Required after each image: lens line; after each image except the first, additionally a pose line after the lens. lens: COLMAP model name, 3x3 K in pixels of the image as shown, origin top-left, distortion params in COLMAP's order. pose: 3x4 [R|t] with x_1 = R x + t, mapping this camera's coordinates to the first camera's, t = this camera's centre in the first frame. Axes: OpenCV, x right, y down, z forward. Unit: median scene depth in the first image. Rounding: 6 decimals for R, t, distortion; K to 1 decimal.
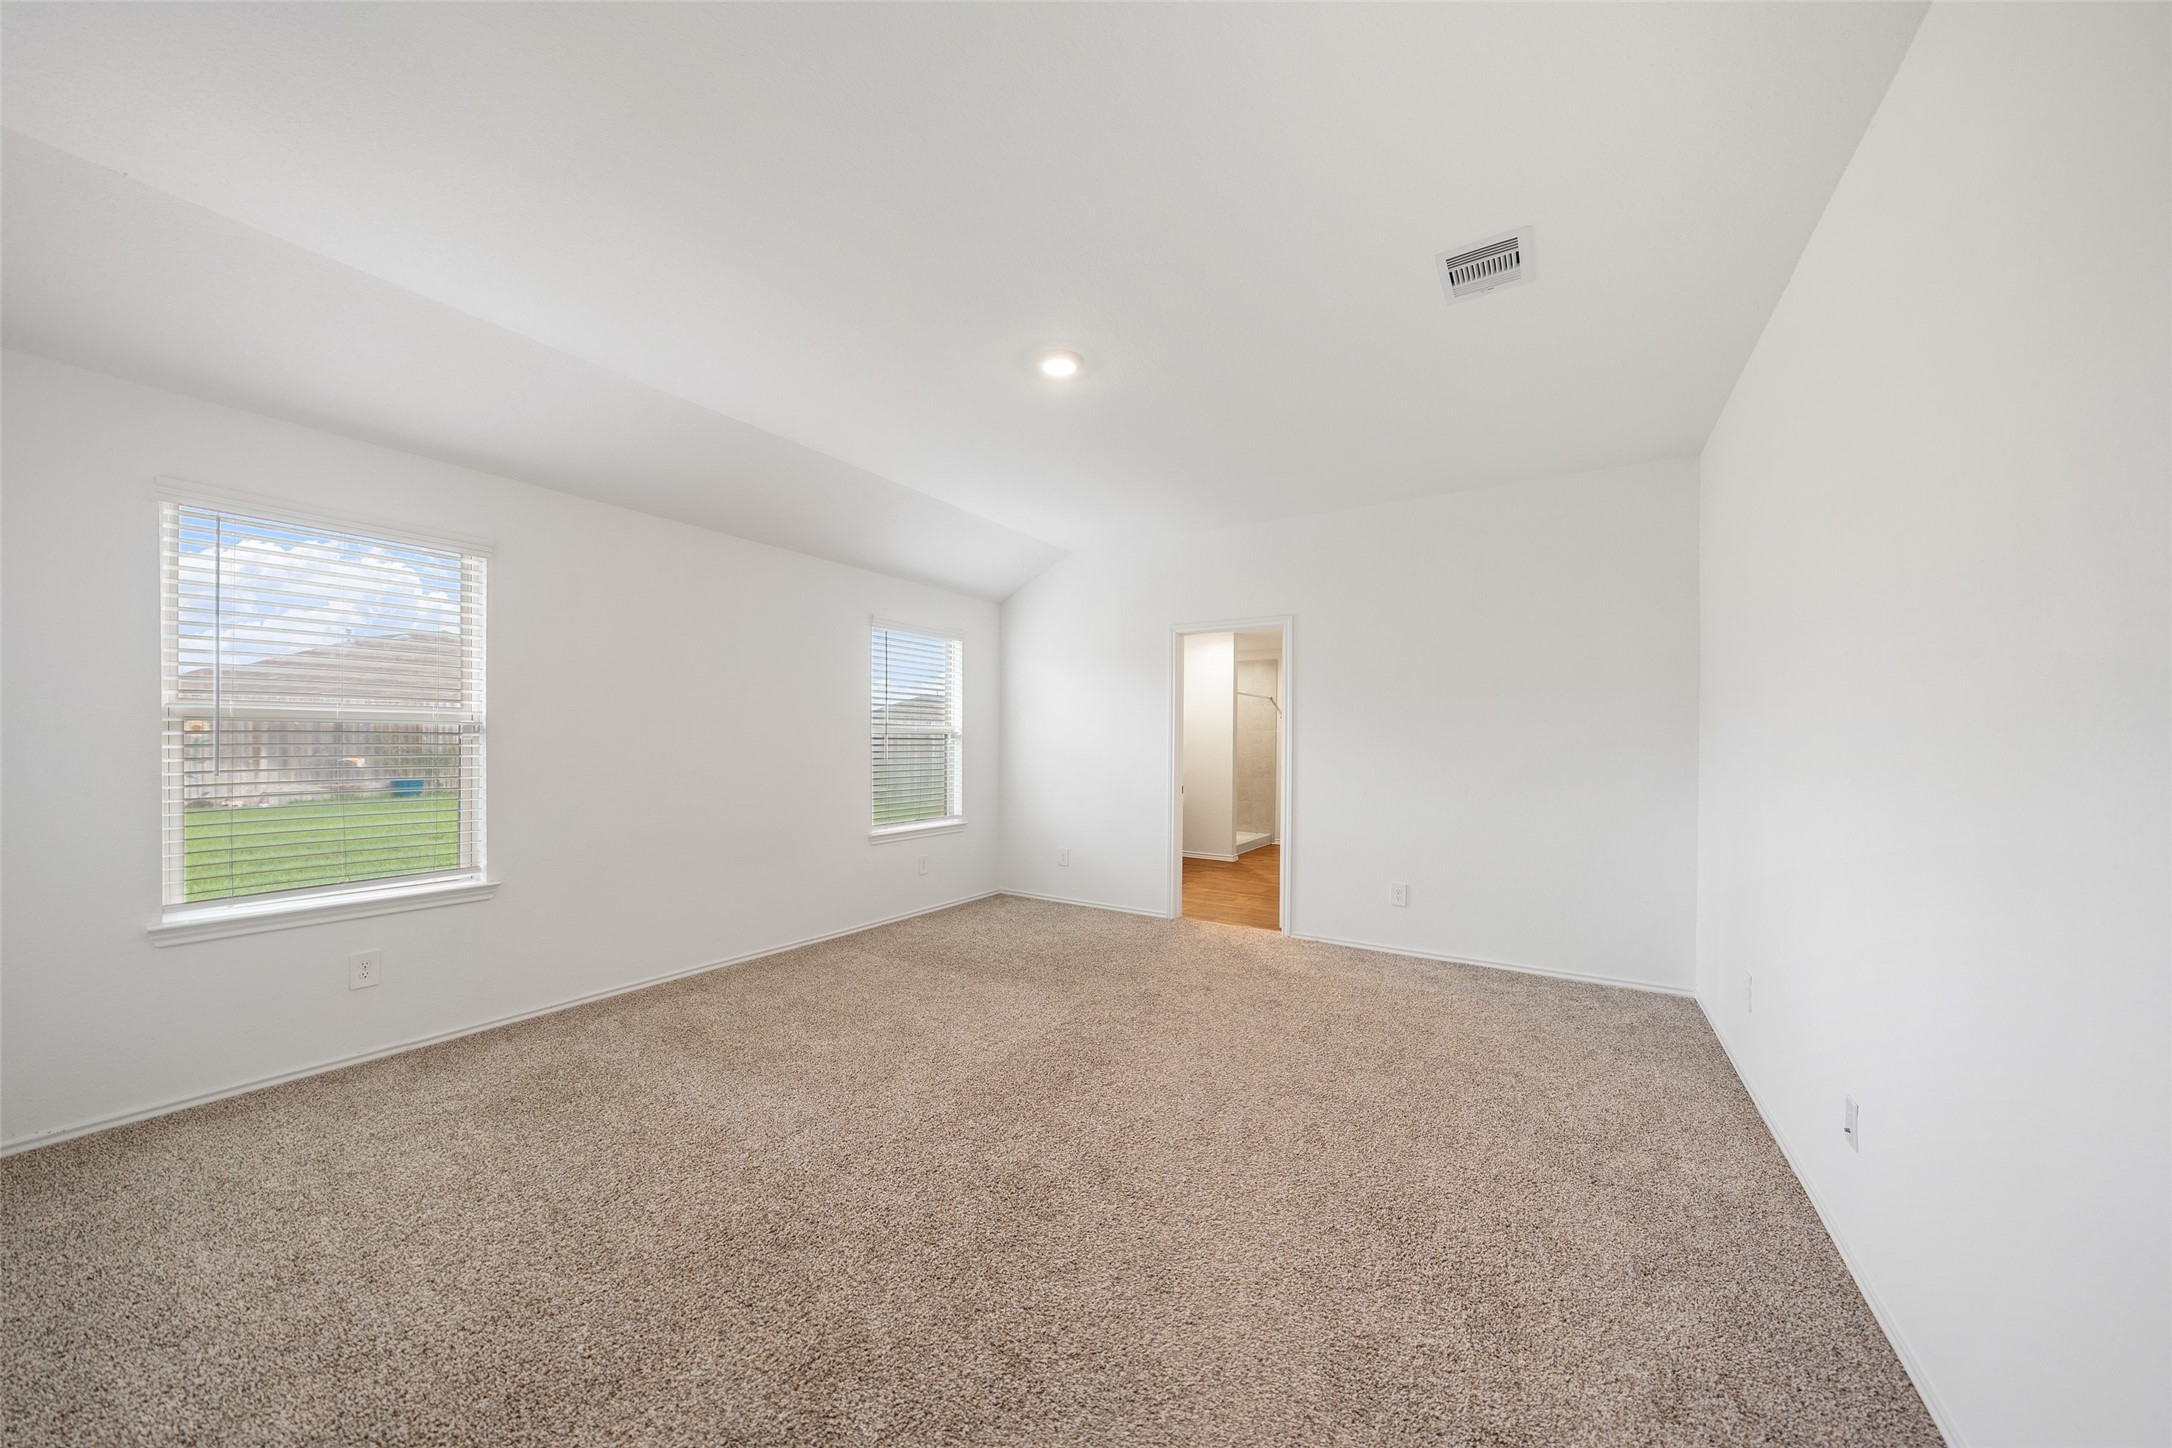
lens RADIAL K [[759.4, 0, 1130.4], [0, 759.4, 730.8], [0, 0, 1]] dist [-0.000672, 0.000008]
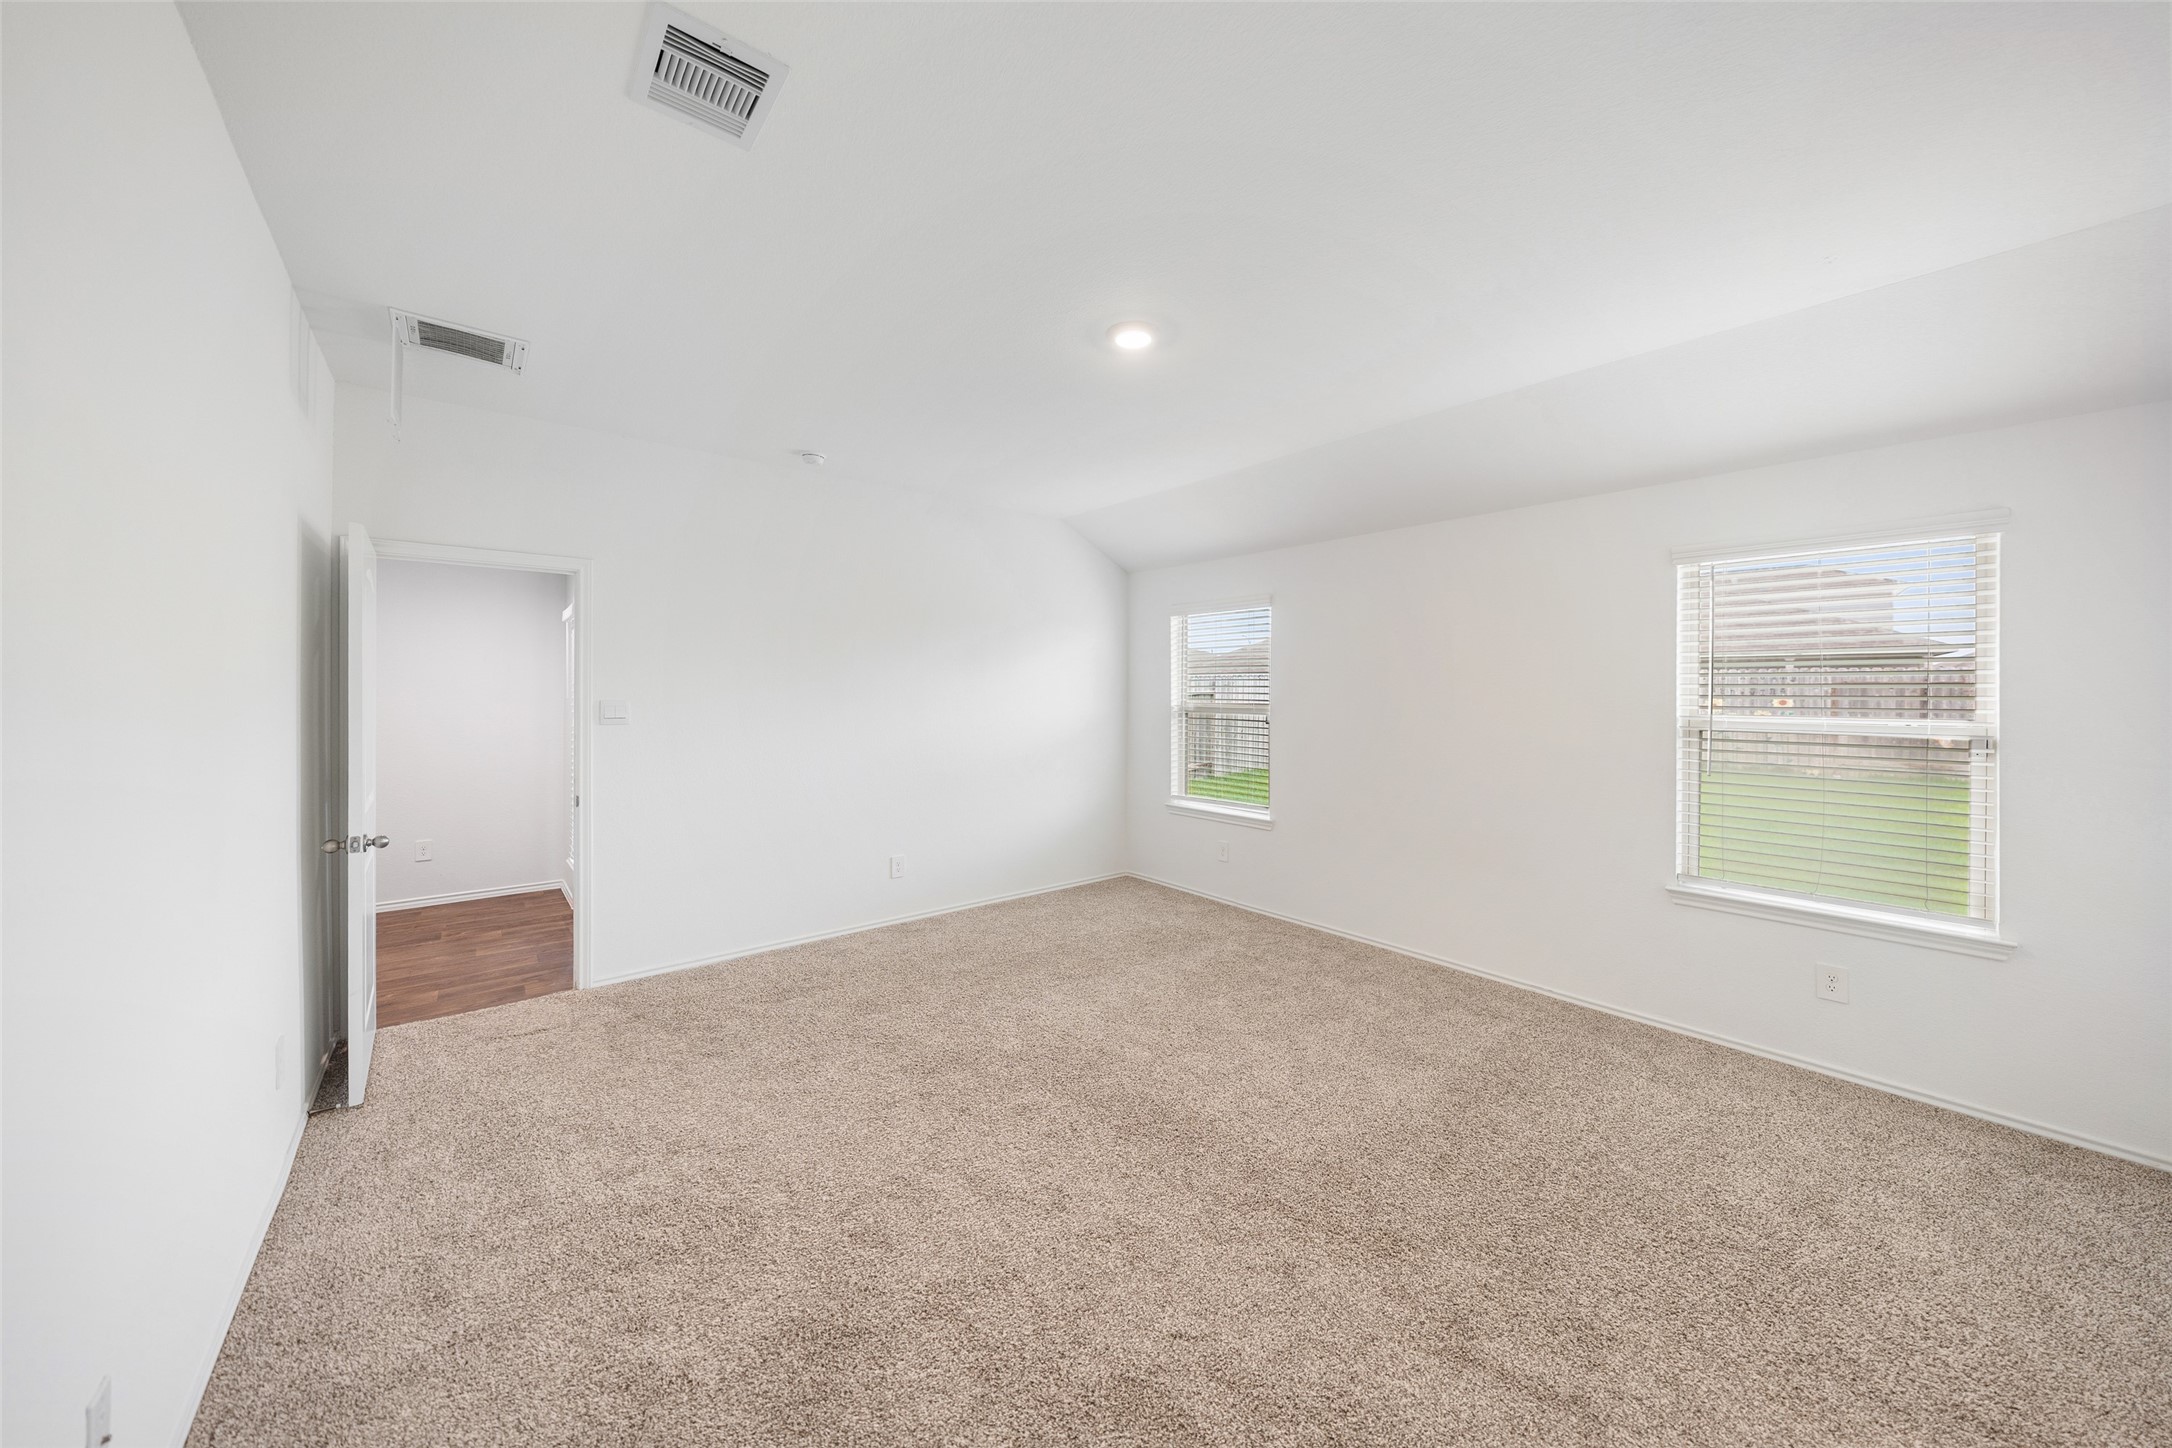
lens RADIAL K [[758.3, 0, 1091.2], [0, 758.3, 711.9], [0, 0, 1]] dist [0.005110, 0.000715]
pose [[-0.287797, -0.007150, -0.957665, 0.603177], [-0.043556, 0.999035, 0.005630, -0.002803], [0.956701, 0.043333, -0.287830, 0.940354]]
